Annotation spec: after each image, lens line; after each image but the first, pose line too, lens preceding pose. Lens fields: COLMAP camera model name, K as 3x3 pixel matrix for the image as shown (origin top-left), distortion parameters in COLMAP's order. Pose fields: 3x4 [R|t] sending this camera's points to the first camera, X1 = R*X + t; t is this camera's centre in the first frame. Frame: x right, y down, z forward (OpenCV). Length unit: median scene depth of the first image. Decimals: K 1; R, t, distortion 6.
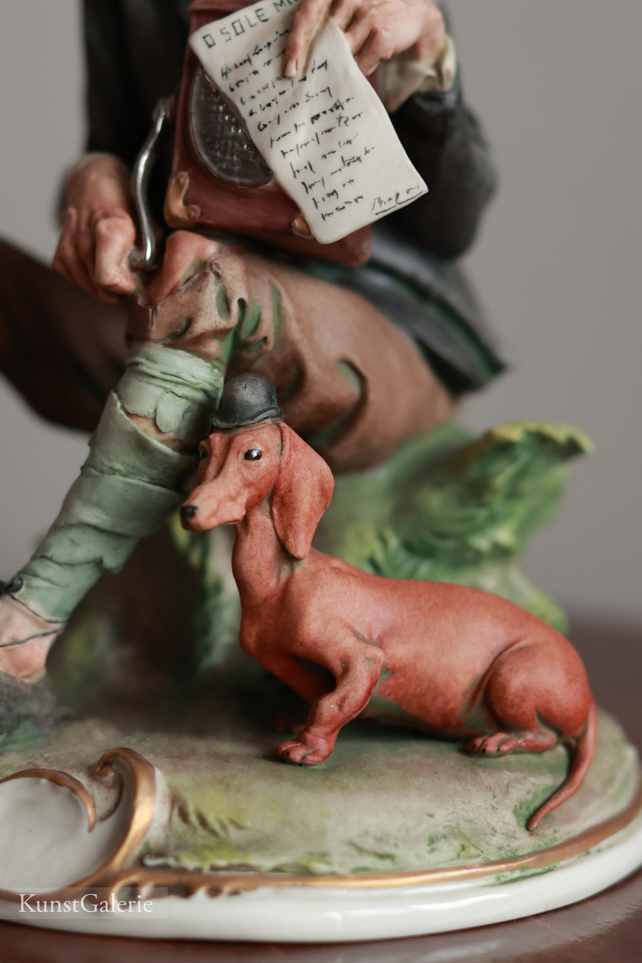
lens RADIAL K [[2424.6, 0, 321.0], [0, 2424.6, 481.5], [0, 0, 1]] dist [0.028759, -0.706487]
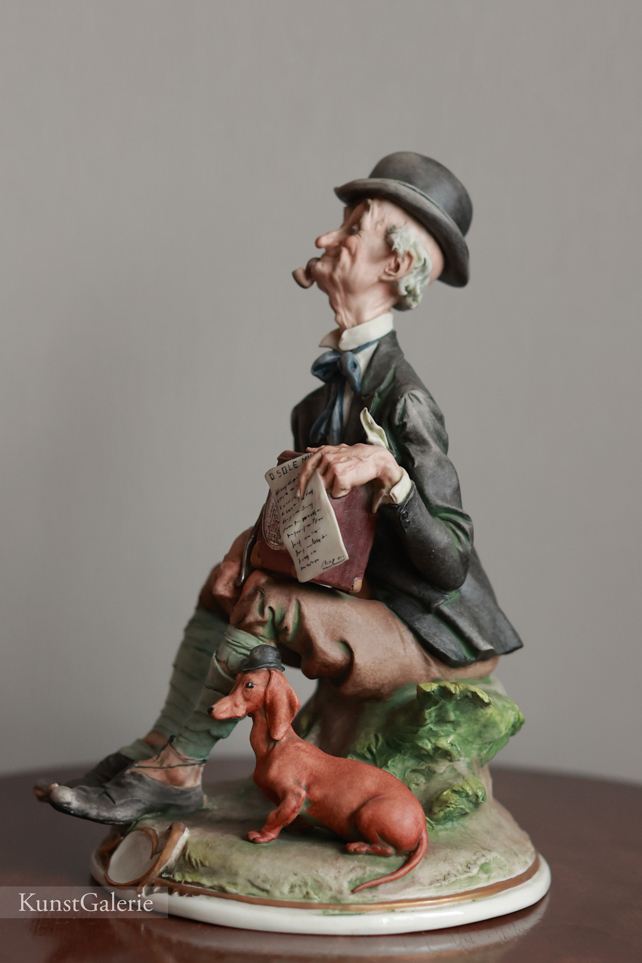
lens RADIAL K [[2424.6, 0, 321.0], [0, 2424.6, 481.5], [0, 0, 1]] dist [0.028759, -0.706487]
pose [[0.814541, 0.041295, -0.578634, 1.153720], [-0.086480, 0.994961, -0.050730, -0.080418], [0.573624, 0.091362, 0.814008, -0.609335]]
